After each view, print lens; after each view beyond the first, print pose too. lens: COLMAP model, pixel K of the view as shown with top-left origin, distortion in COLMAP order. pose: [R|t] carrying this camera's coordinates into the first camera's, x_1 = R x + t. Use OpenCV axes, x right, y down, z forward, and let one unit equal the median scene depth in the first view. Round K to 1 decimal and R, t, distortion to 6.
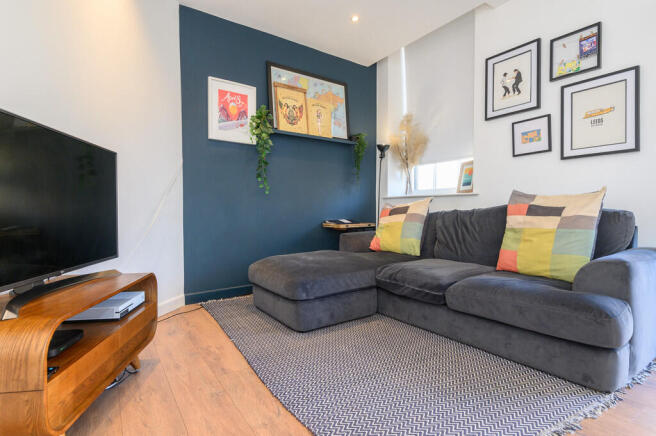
lens RADIAL K [[347.0, 0, 327.7], [0, 347.0, 215.5], [0, 0, 1]] dist [-0.001845, -0.005292]
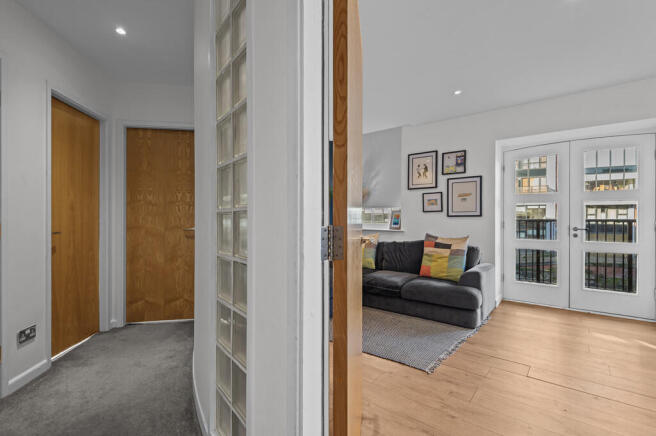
lens RADIAL K [[308.3, 0, 331.8], [0, 308.3, 220.9], [0, 0, 1]] dist [0.005240, 0.000580]
pose [[0.953470, -0.002066, 0.301481, -0.488053], [0.001913, 0.999998, 0.000805, -0.148843], [-0.301482, -0.000190, 0.953472, -0.473285]]
